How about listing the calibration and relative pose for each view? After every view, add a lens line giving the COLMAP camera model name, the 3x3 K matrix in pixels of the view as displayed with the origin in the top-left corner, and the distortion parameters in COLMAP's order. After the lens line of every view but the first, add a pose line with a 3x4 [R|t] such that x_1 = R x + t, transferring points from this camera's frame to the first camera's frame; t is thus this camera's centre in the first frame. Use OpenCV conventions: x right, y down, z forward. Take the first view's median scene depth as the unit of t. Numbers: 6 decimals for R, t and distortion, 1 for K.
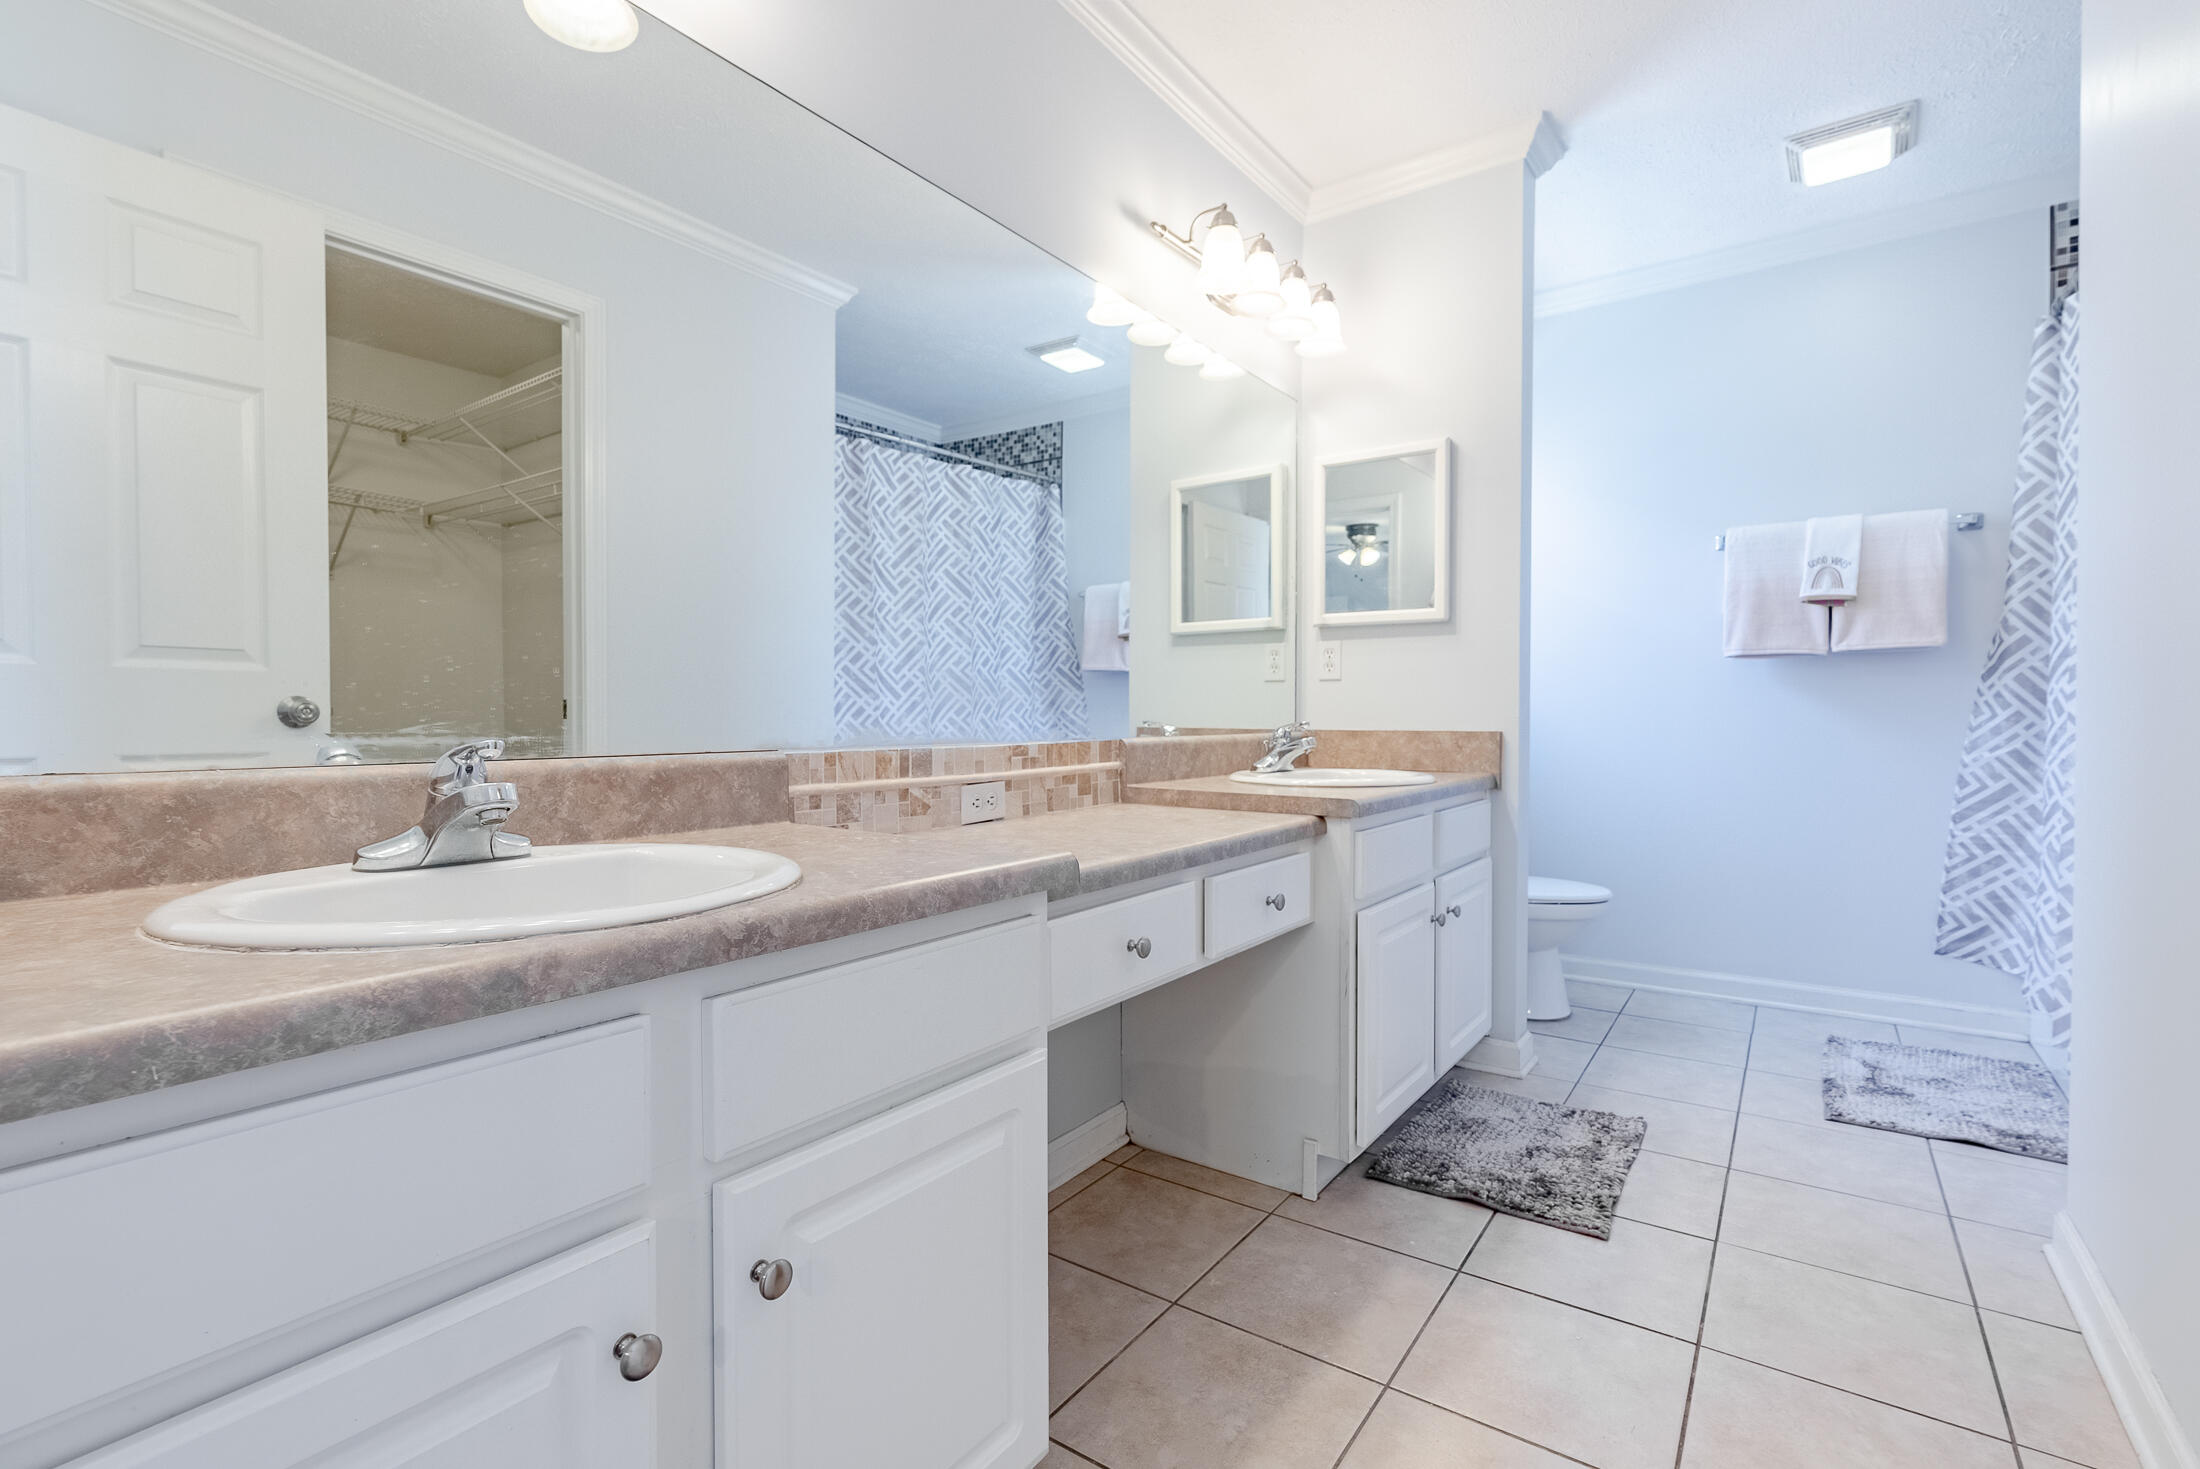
lens RADIAL K [[1001.0, 0, 1083.5], [0, 1001.0, 725.9], [0, 0, 1]] dist [-0.004876, 0.000103]
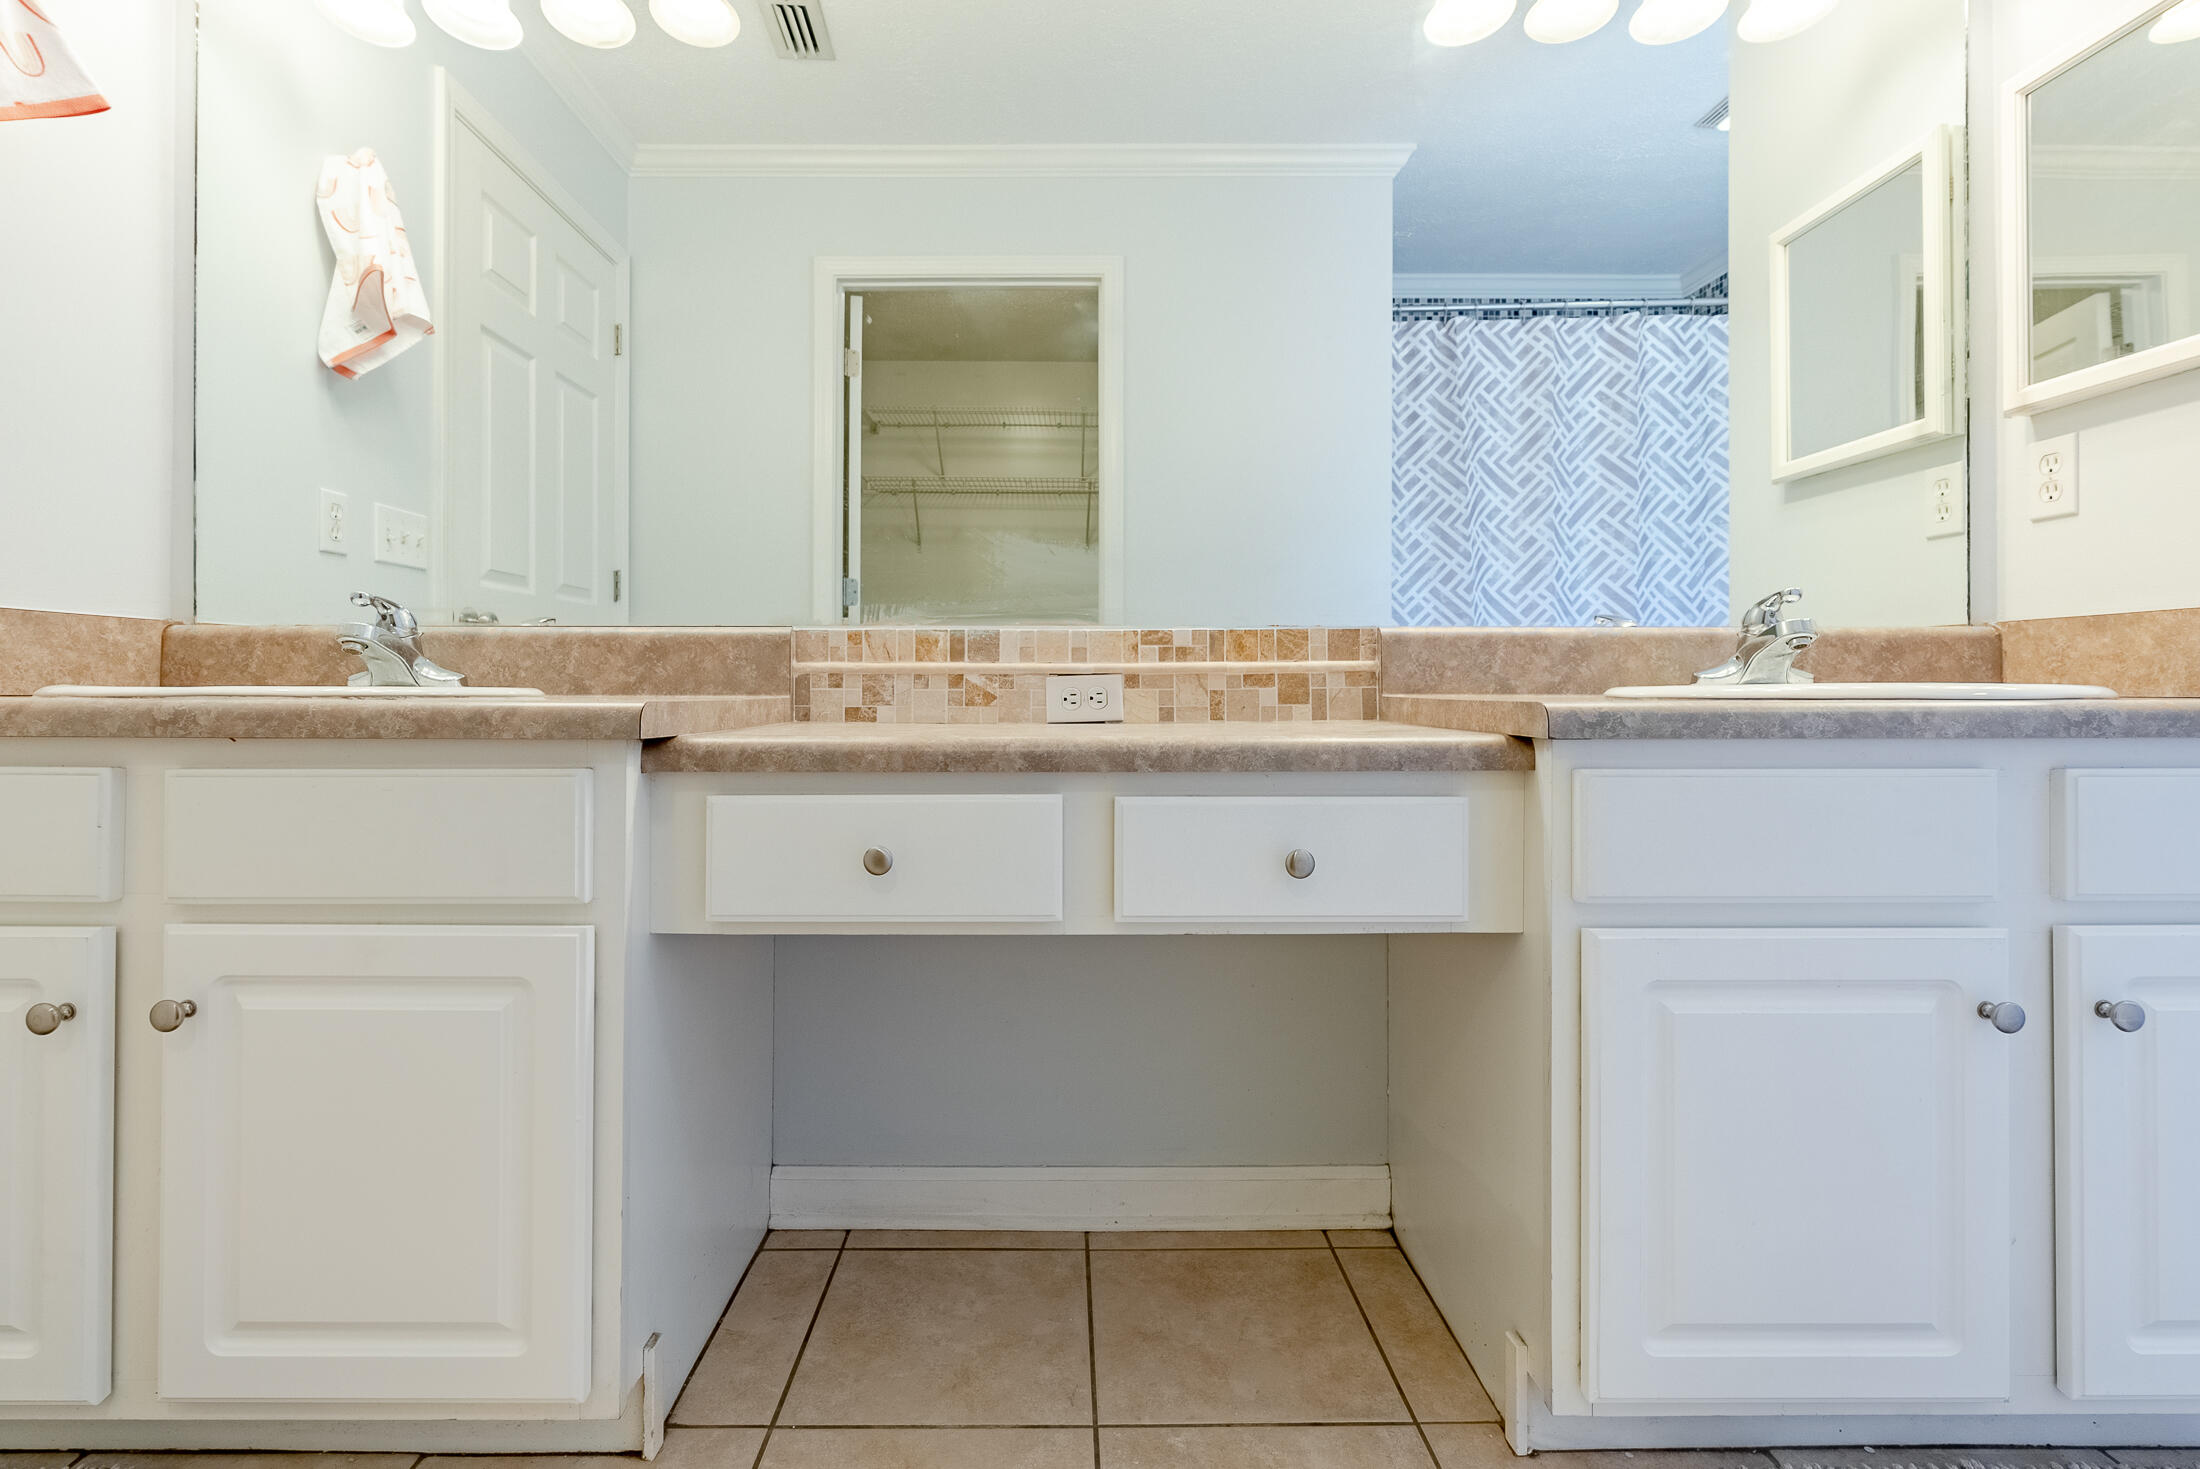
lens RADIAL K [[1001.0, 0, 1037.8], [0, 1001.0, 675.3], [0, 0, 1]] dist [-0.004876, 0.000103]
pose [[0.593939, -0.005972, -0.804488, 0.466433], [-0.012140, 0.999792, -0.016385, 0.062223], [0.804418, 0.019498, 0.593743, 0.424640]]
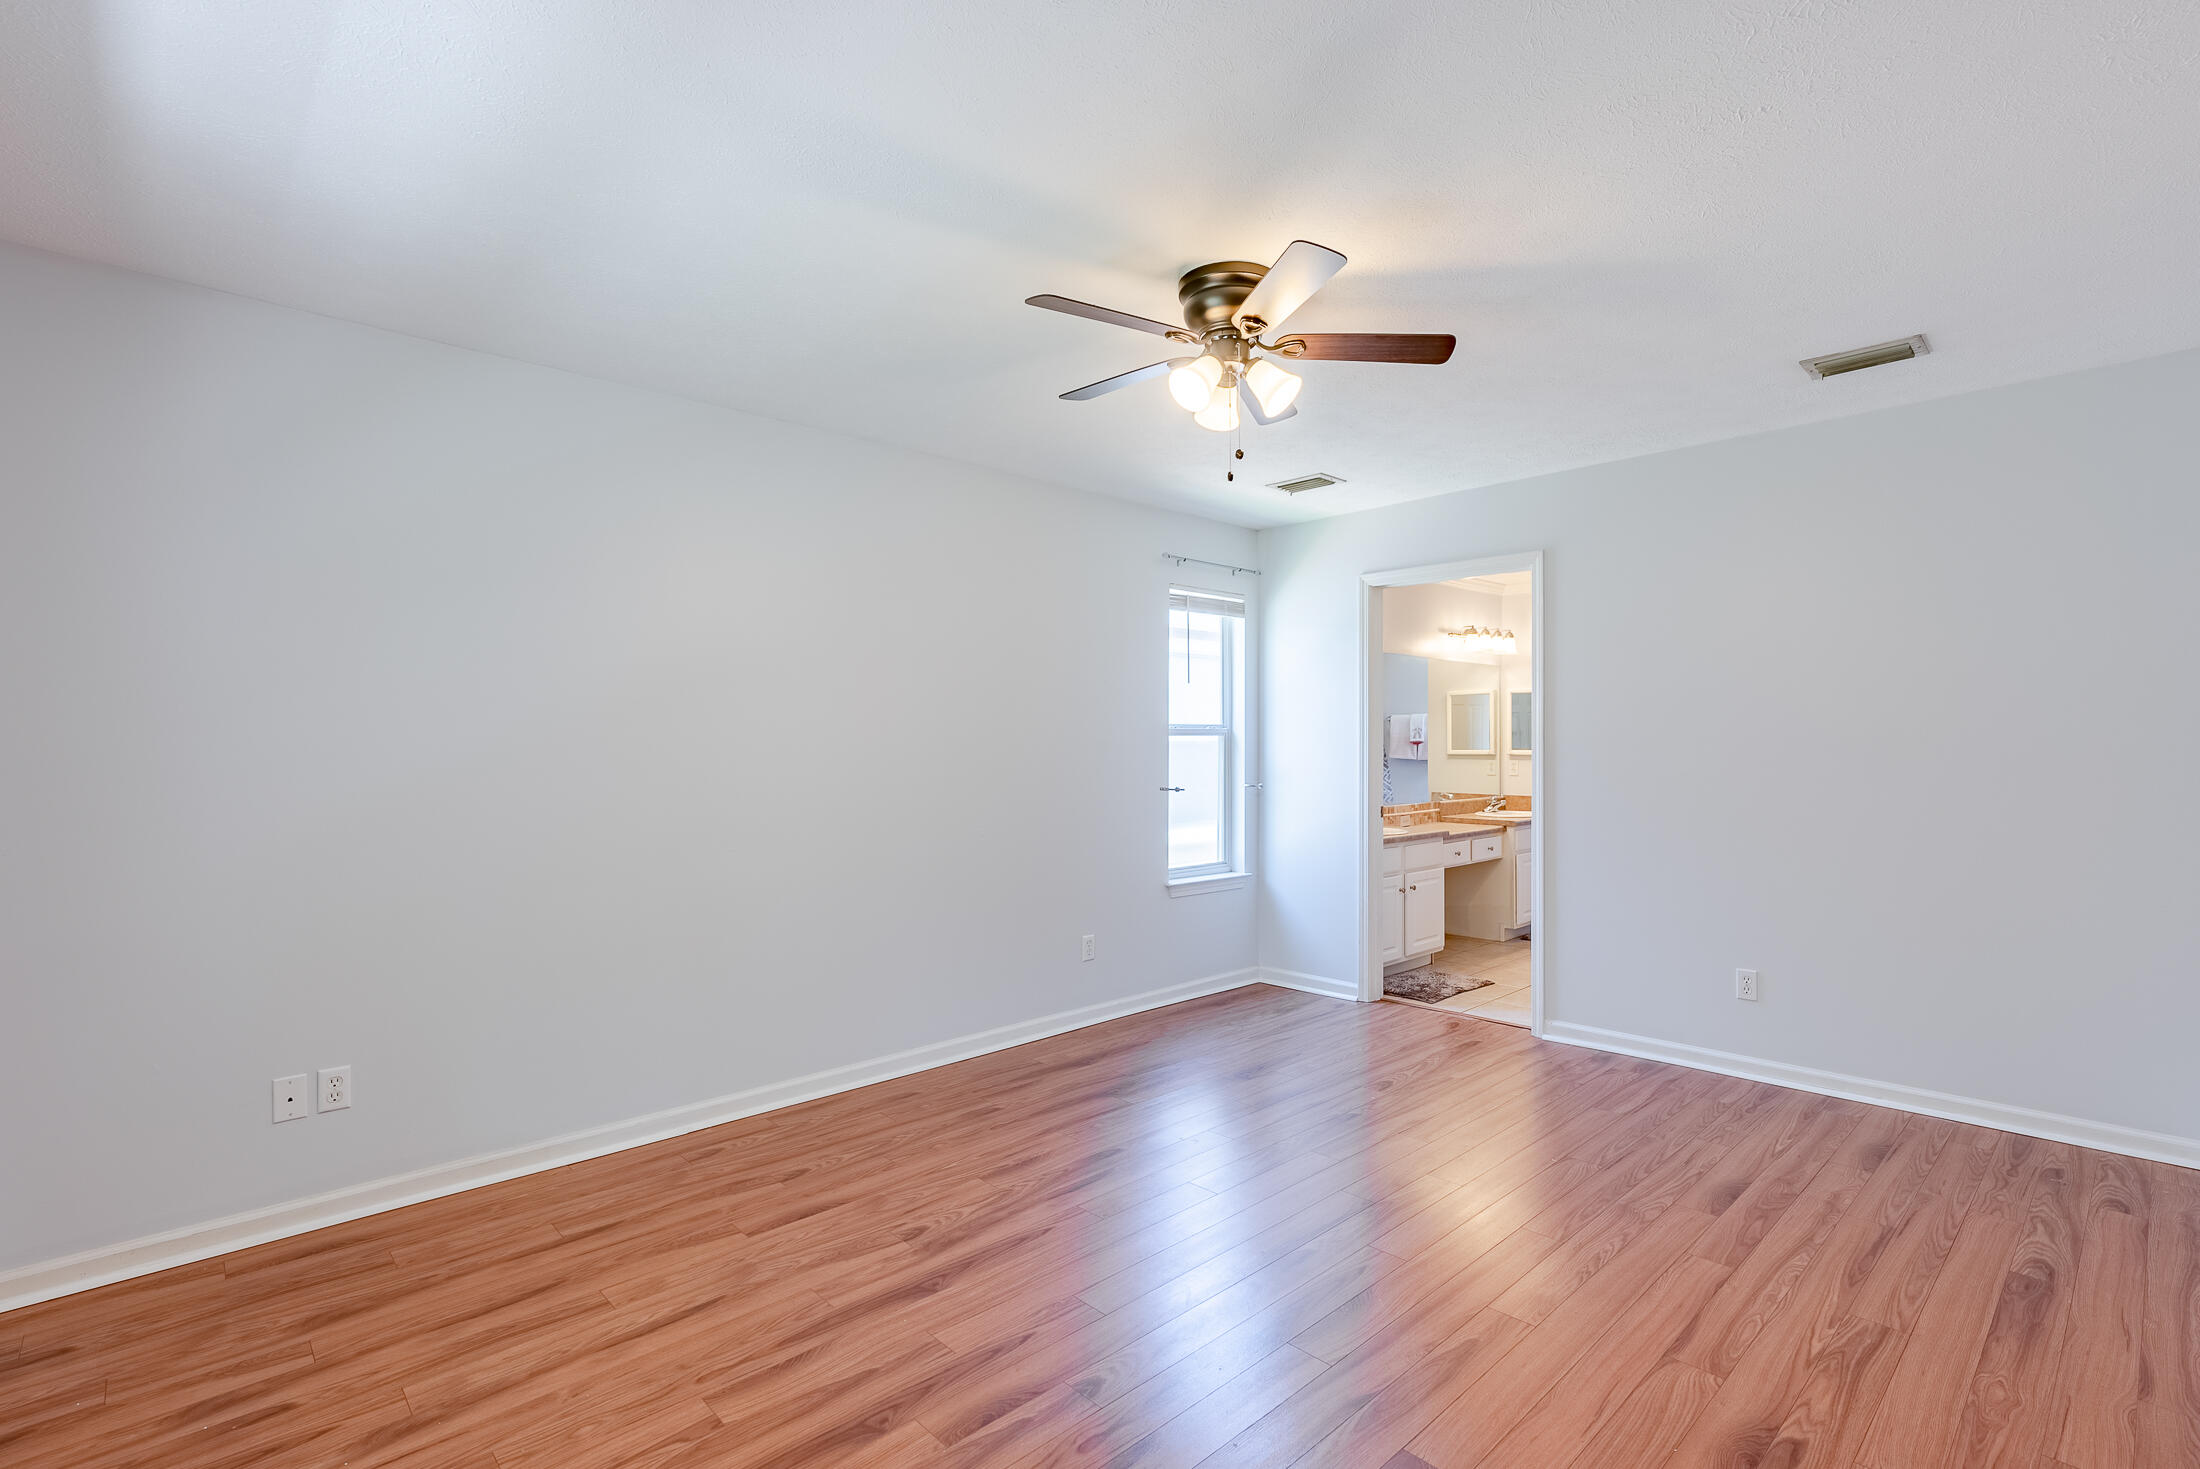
lens RADIAL K [[1001.0, 0, 1112.4], [0, 1001.0, 750.8], [0, 0, 1]] dist [-0.004876, 0.000103]
pose [[0.984265, -0.004066, -0.176653, -0.428905], [0.003170, 0.999981, -0.005354, -0.136617], [0.176671, 0.004710, 0.984259, -2.331459]]
